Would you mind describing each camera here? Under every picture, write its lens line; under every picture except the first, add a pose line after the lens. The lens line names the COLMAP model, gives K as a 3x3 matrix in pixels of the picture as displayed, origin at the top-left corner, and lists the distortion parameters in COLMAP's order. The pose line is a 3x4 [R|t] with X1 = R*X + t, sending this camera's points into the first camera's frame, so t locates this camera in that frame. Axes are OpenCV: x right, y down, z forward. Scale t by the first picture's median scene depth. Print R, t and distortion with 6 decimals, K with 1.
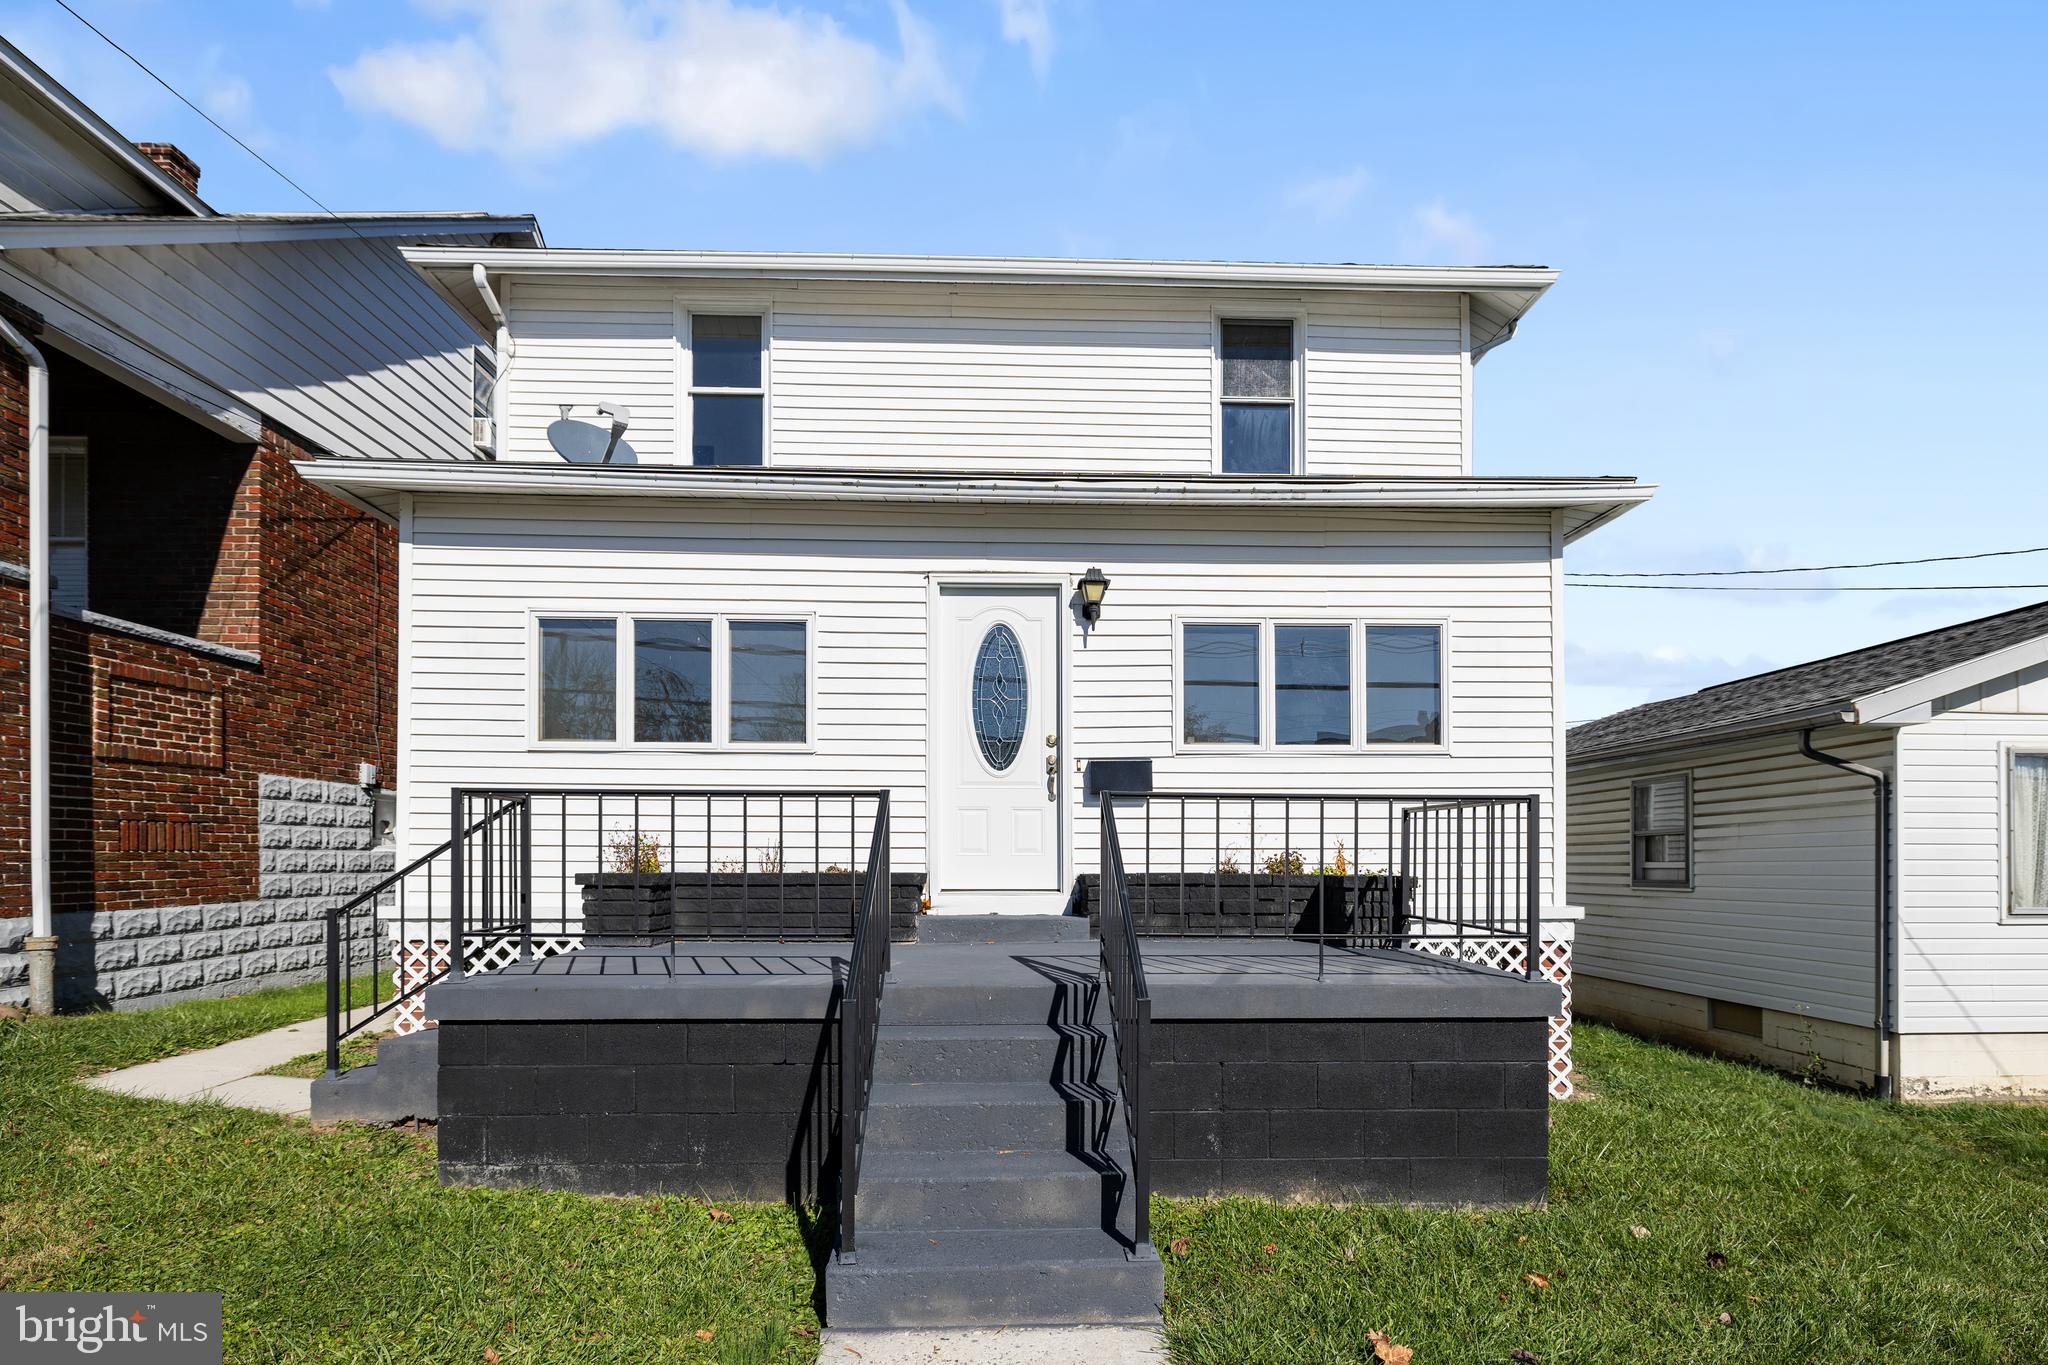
lens RADIAL K [[1070.7, 0, 1031.8], [0, 1070.7, 690.0], [0, 0, 1]] dist [-0.002384, -0.000554]
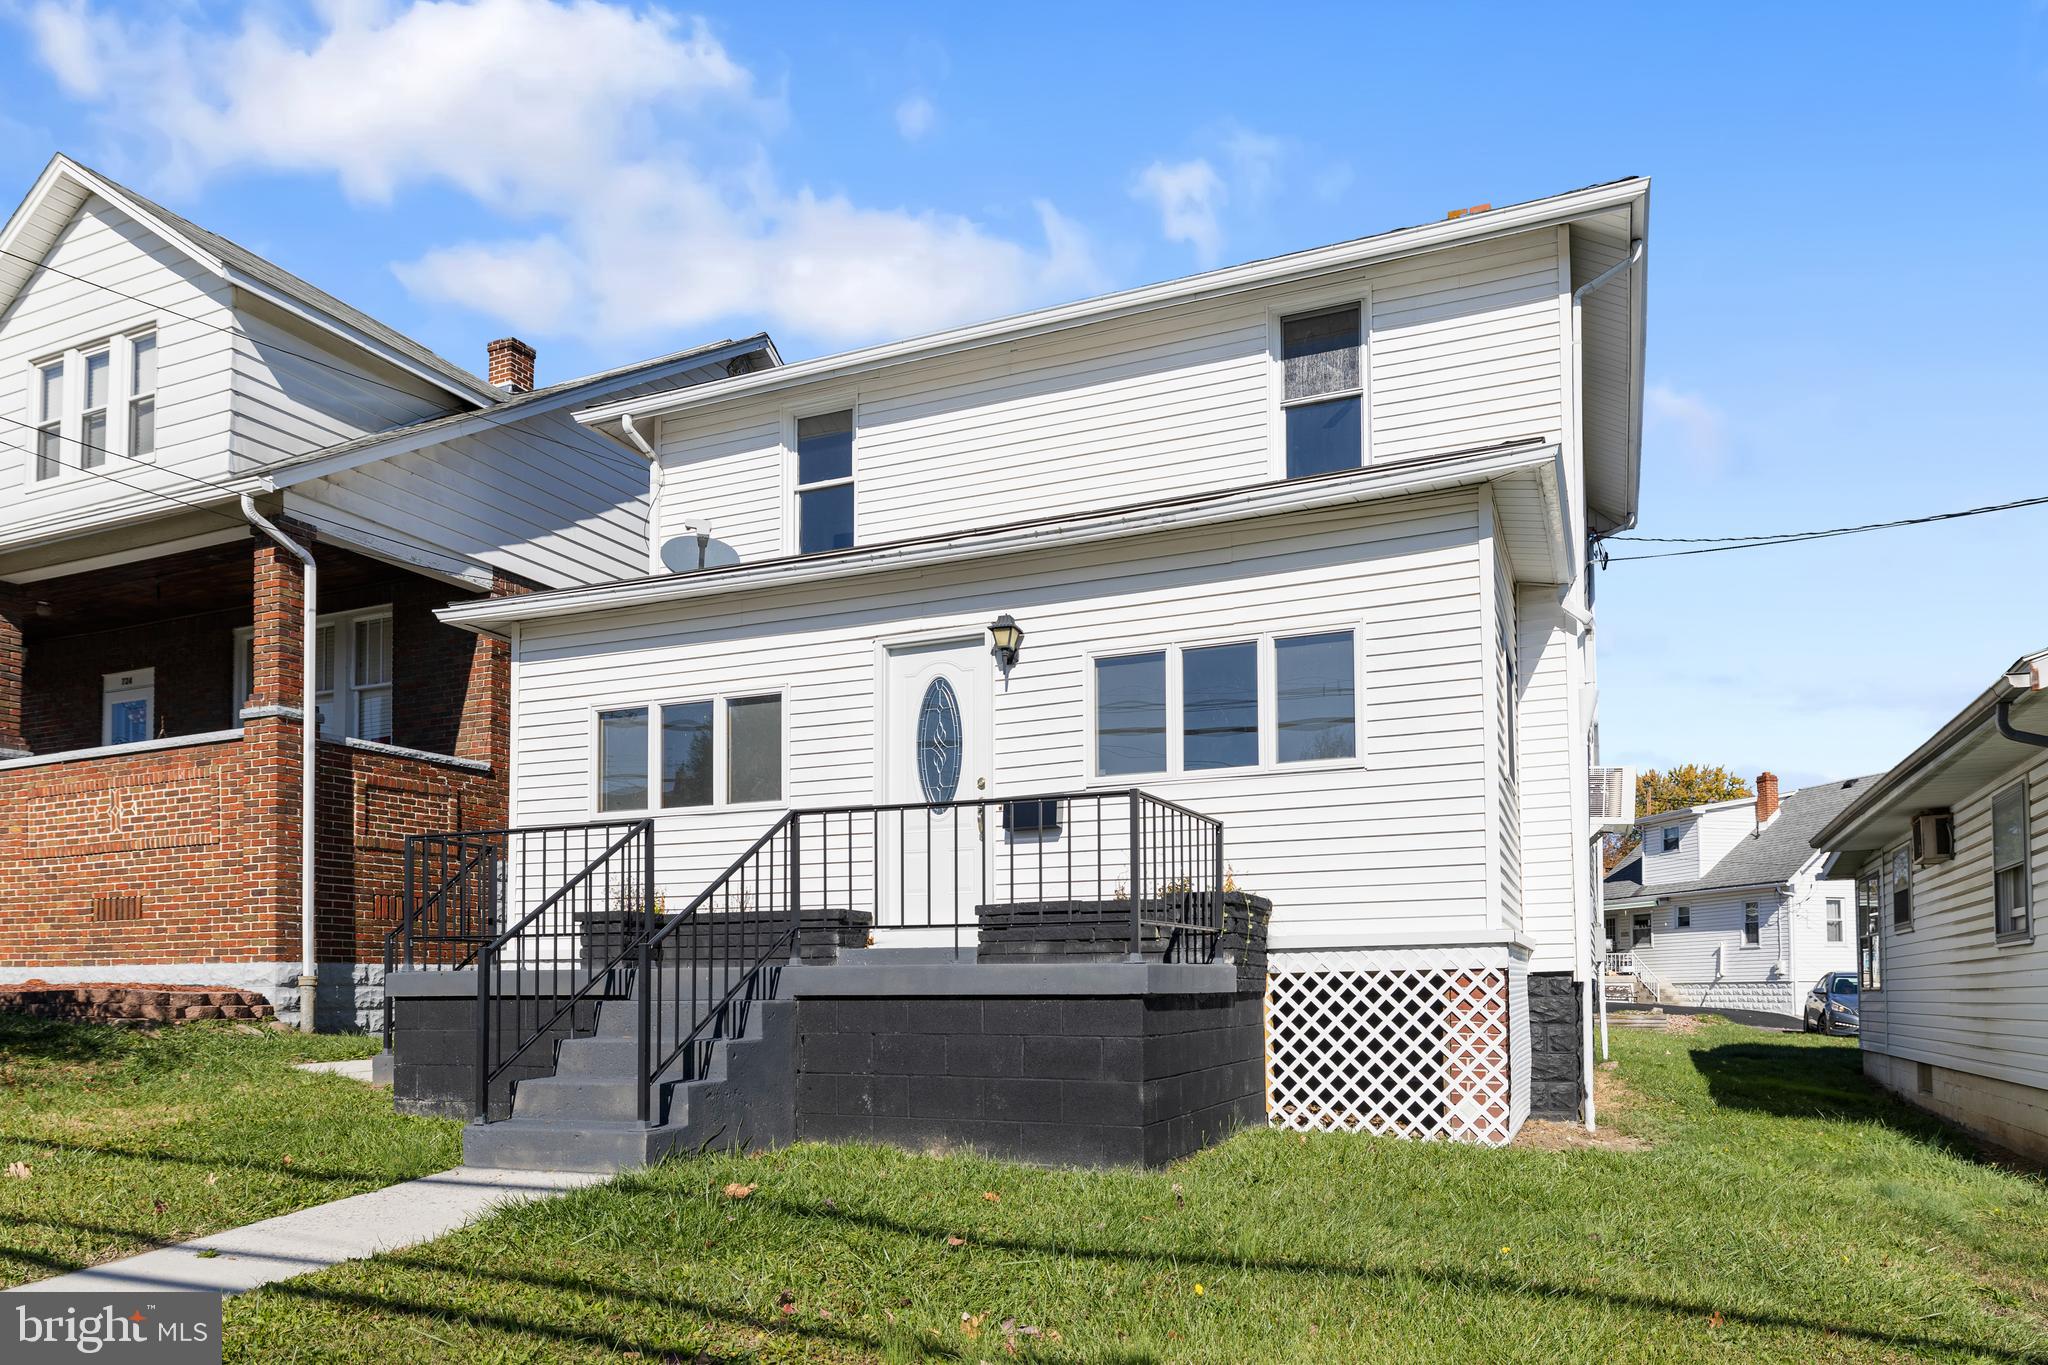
lens RADIAL K [[1368.4, 0, 1024.0], [0, 1368.4, 682.5], [0, 0, 1]] dist [0.004065, 0.003943]
pose [[0.898629, -0.101794, -0.426736, 0.627516], [0.072606, 0.993803, -0.084167, 0.064360], [0.432659, 0.044652, 0.900451, -0.186602]]
